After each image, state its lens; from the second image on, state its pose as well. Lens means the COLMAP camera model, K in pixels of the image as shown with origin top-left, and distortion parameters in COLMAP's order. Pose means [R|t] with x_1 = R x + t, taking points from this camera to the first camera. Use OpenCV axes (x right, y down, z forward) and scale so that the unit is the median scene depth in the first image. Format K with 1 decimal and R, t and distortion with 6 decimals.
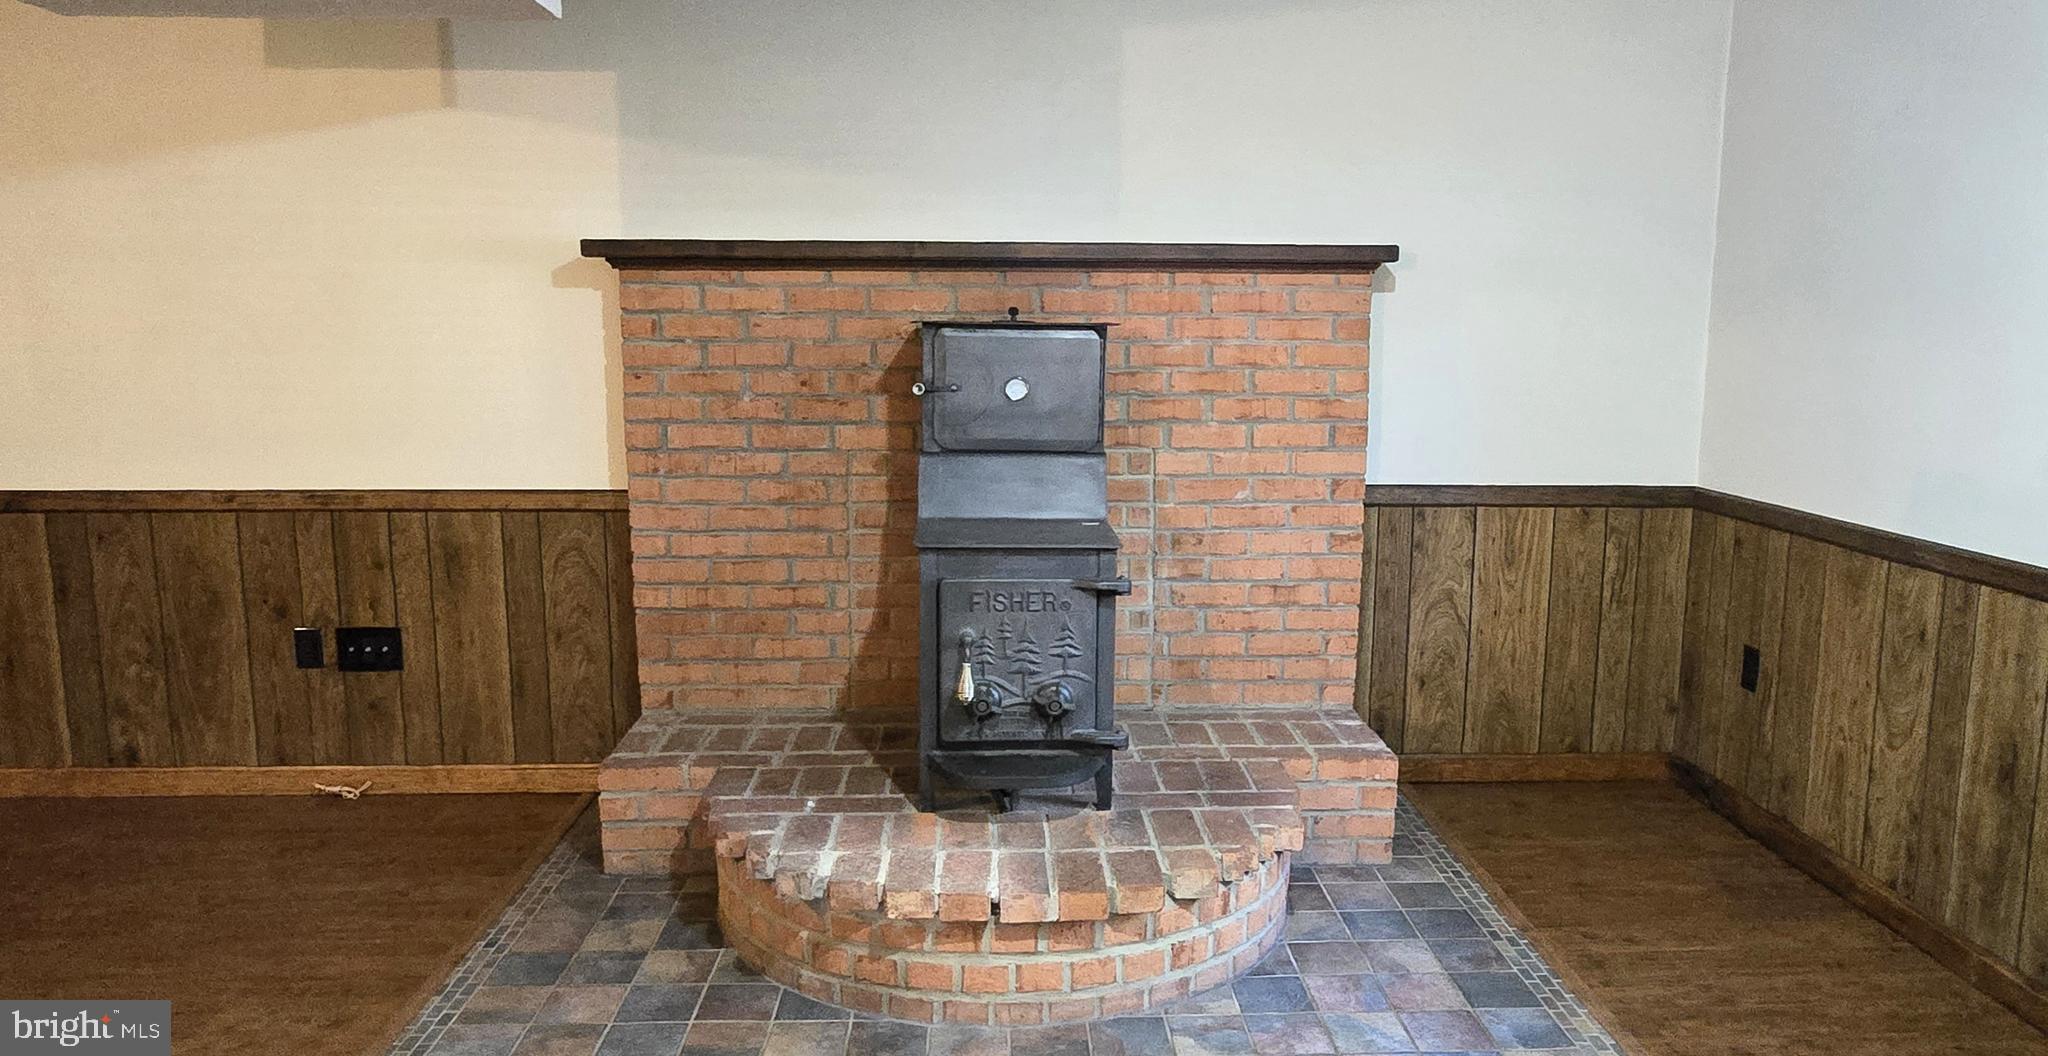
lens RADIAL K [[1375.6, 0, 1024.0], [0, 1375.6, 528.0], [0, 0, 1]] dist [-0.002848, 0.000051]
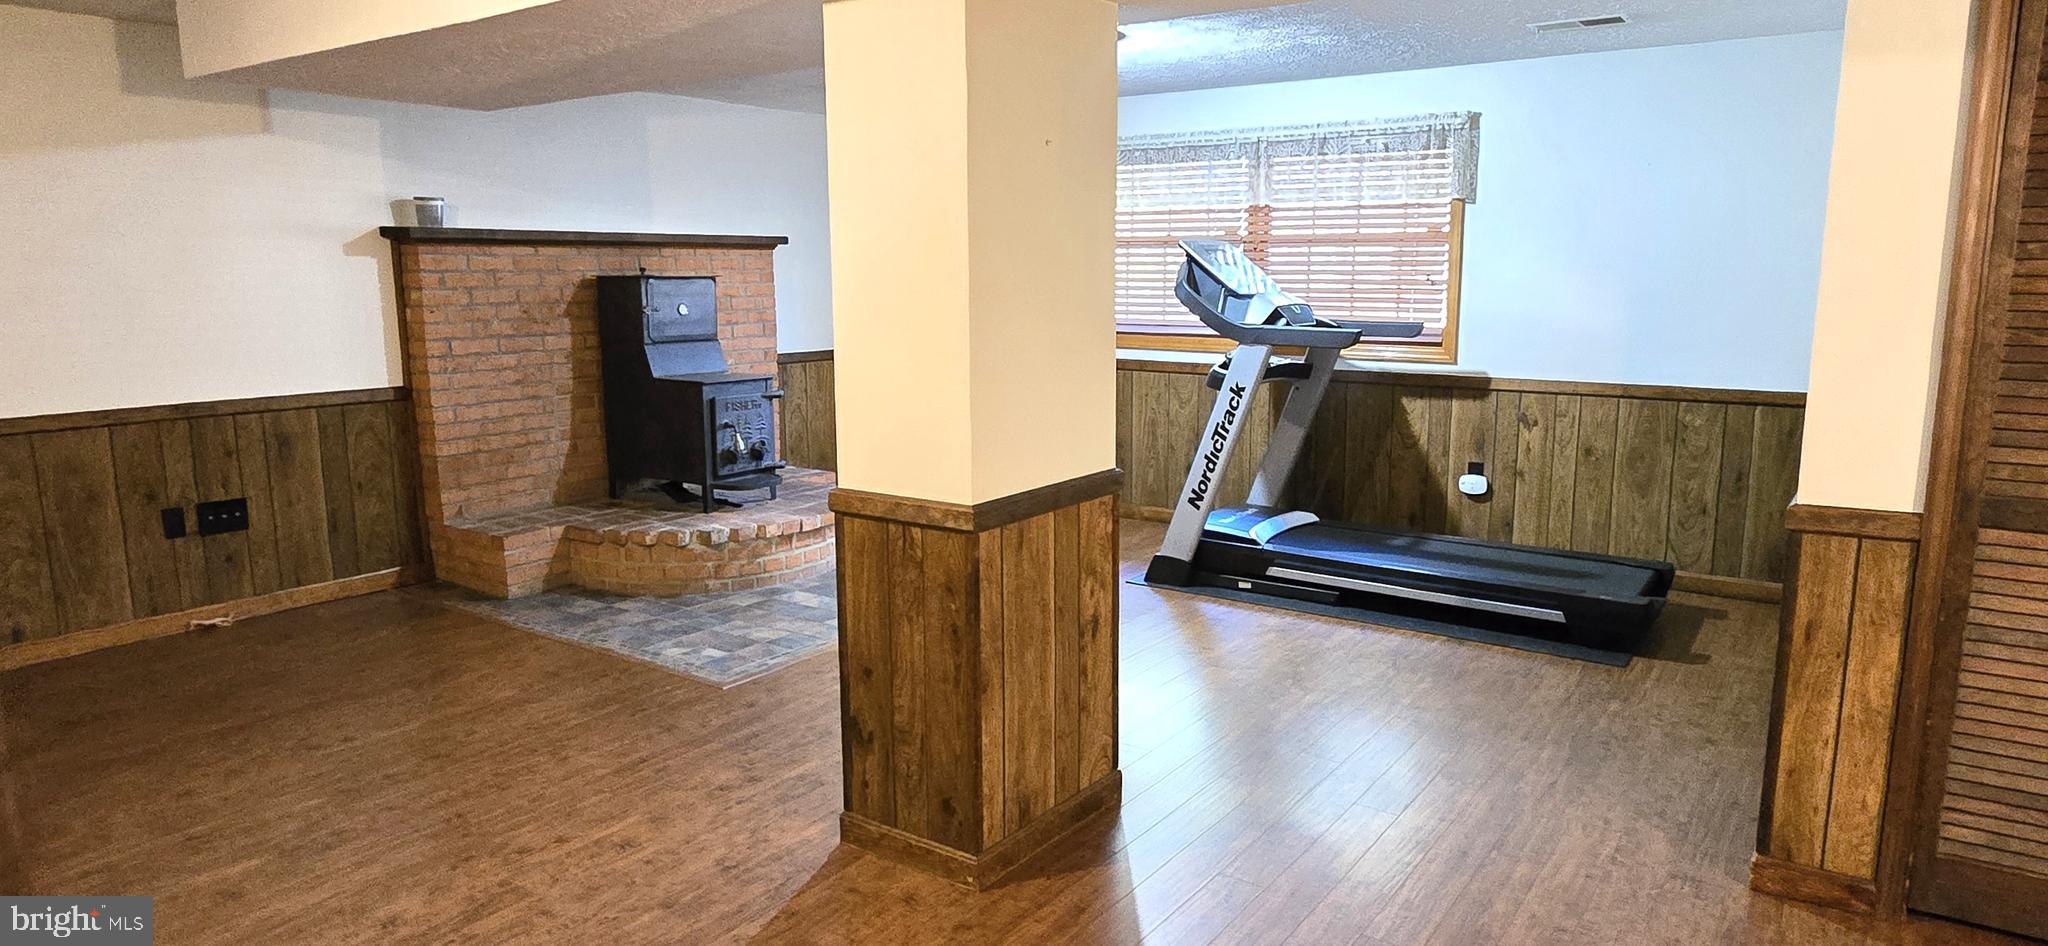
lens RADIAL K [[1226.0, 0, 1024.0], [0, 1226.0, 473.0], [0, 0, 1]] dist [0.000842, 0.000403]
pose [[0.614355, -0.136956, 0.777053, -0.979989], [0.123249, 0.989389, 0.076937, 0.051327], [-0.779344, 0.048505, 0.624716, -0.426322]]
